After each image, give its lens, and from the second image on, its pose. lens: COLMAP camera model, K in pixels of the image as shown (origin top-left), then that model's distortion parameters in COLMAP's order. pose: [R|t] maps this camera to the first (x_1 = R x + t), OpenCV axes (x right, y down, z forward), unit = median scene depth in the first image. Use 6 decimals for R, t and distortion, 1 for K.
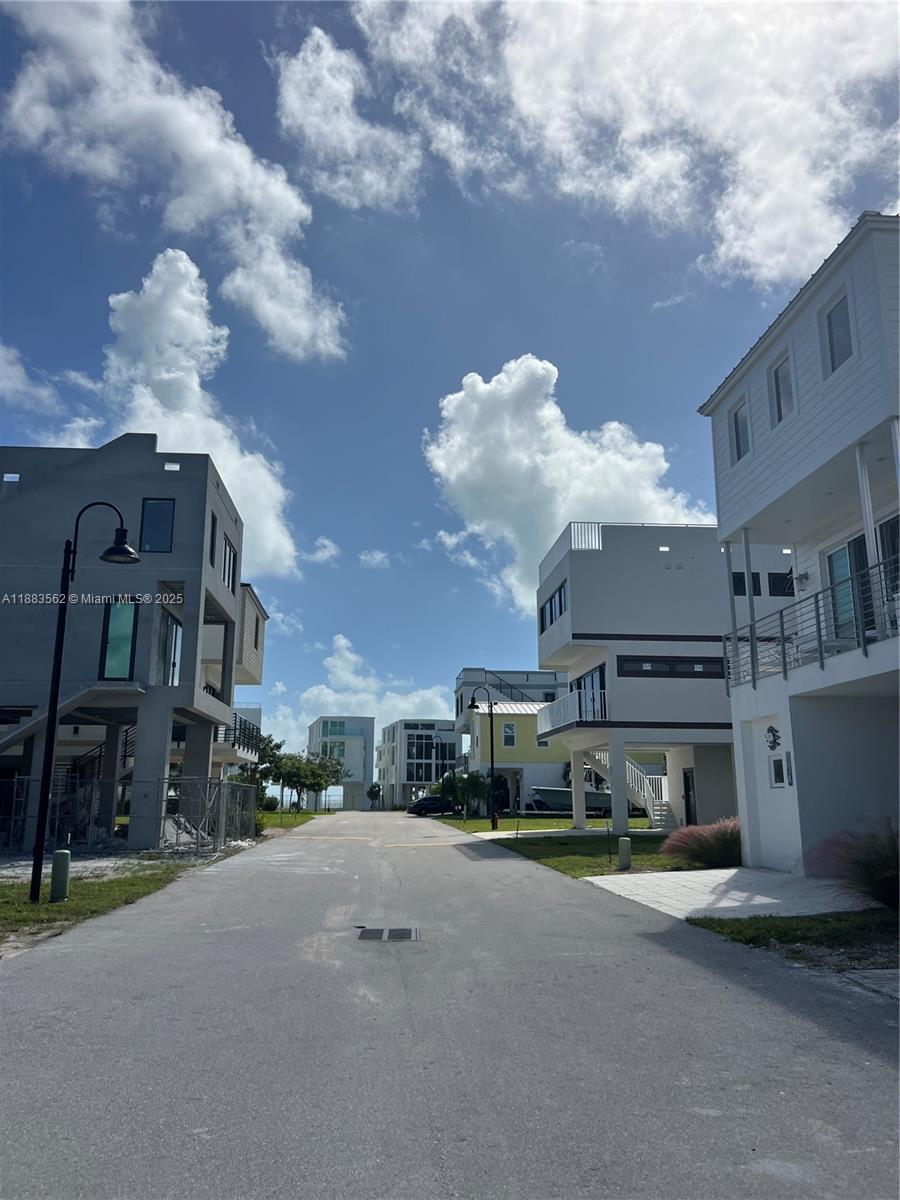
lens RADIAL K [[888.5, 0, 434.6], [0, 888.5, 596.4], [0, 0, 1]] dist [0.092238, -0.151692]
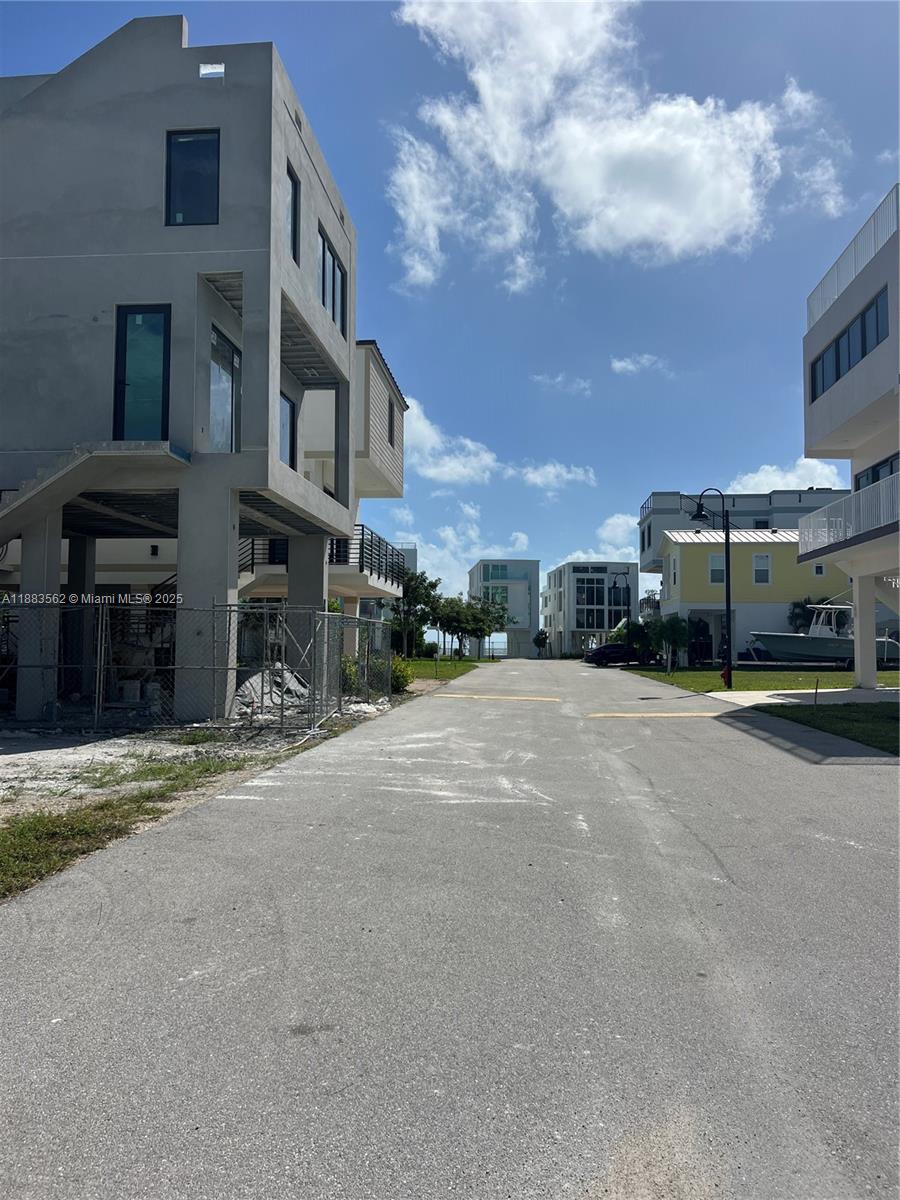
lens RADIAL K [[888.5, 0, 434.6], [0, 888.5, 596.4], [0, 0, 1]] dist [0.092238, -0.151692]
pose [[0.984070, -0.005570, -0.177694, -0.041585], [0.034862, 0.986149, 0.162155, 0.074584], [0.174329, -0.165767, 0.970634, 0.317402]]
